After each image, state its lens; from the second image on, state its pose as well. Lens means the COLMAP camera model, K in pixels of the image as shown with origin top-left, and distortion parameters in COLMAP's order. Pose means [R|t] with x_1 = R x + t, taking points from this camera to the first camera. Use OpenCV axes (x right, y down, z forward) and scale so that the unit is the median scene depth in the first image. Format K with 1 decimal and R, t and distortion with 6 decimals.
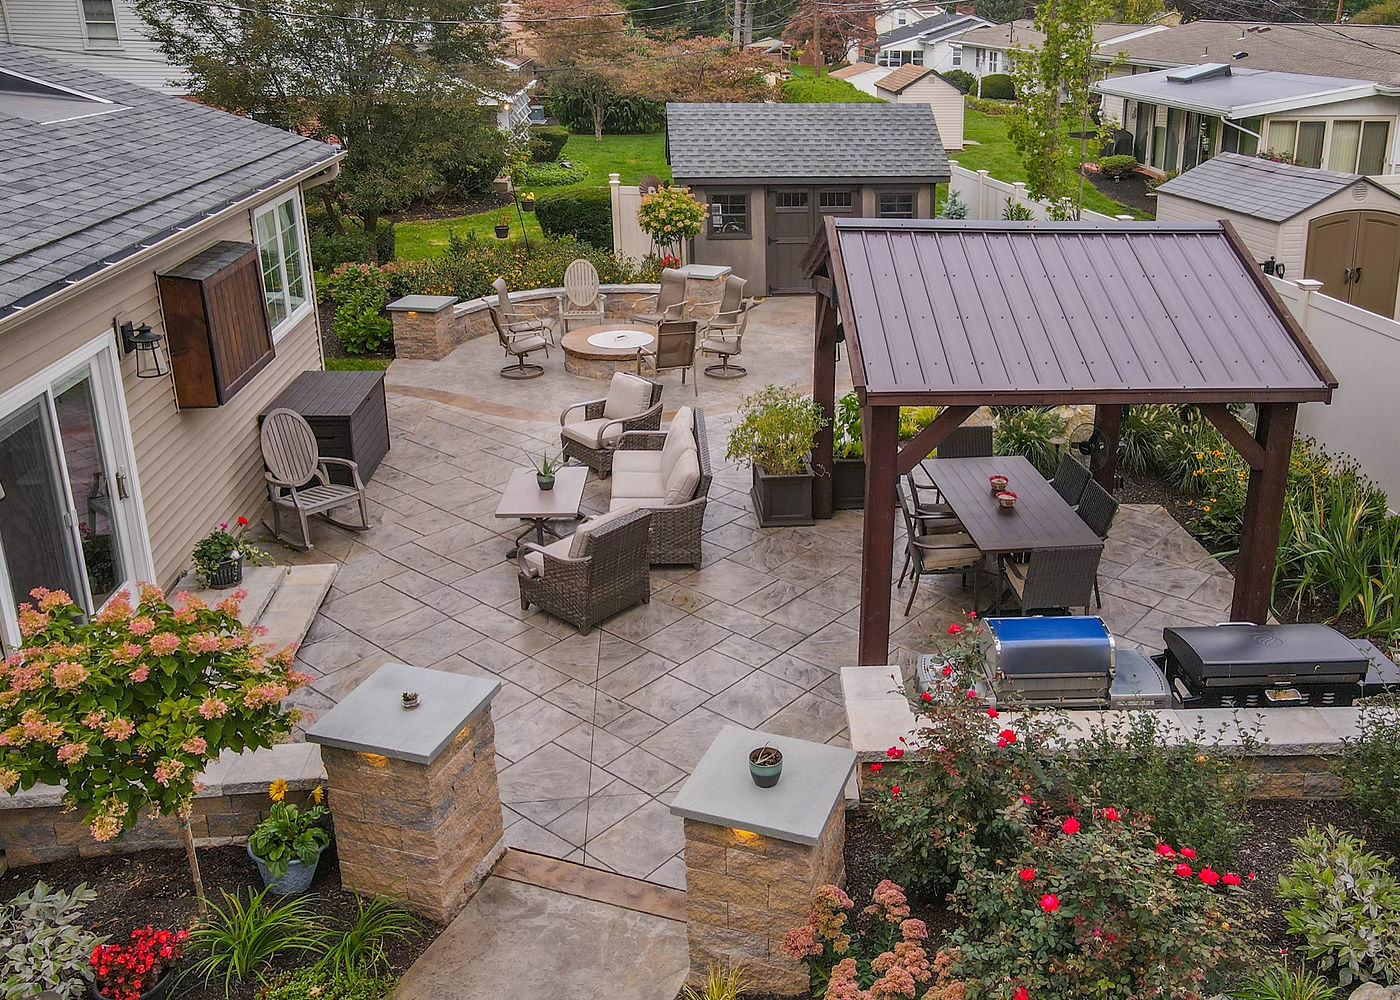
lens RADIAL K [[1188.8, 0, 782.2], [0, 1188.8, 362.6], [0, 0, 1]] dist [0.005695, 0.008429]
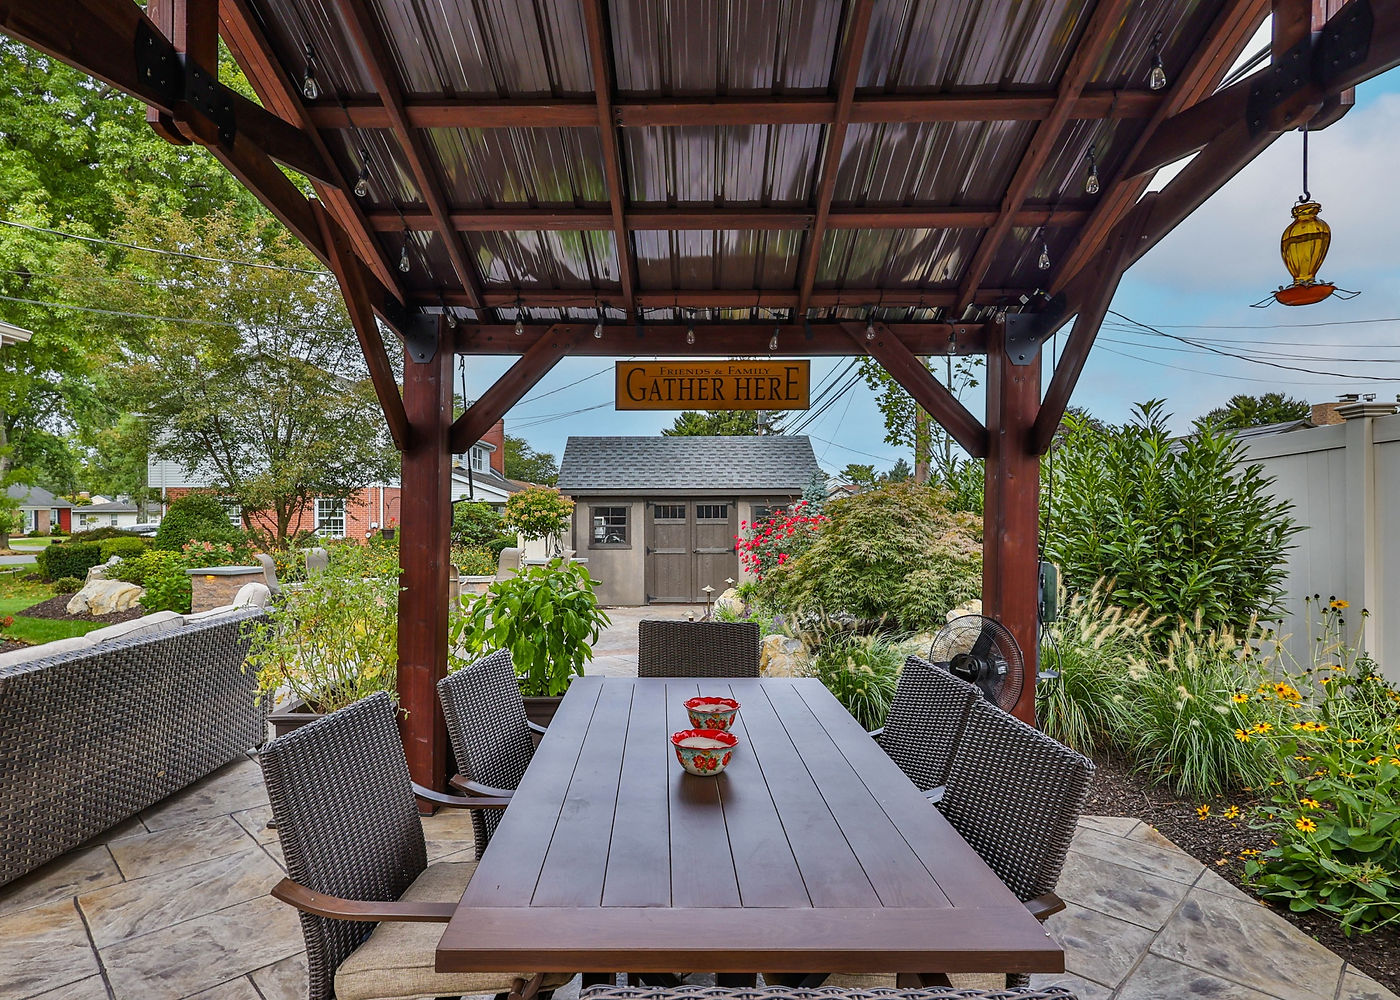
lens RADIAL K [[752.9, 0, 659.6], [0, 752.9, 534.5], [0, 0, 1]] dist [-0.000047, 0.002752]
pose [[0.989877, -0.003204, -0.141889, 0.095364], [-0.032009, 0.968946, -0.245191, 0.046876], [0.138269, 0.247251, 0.959035, 0.370681]]
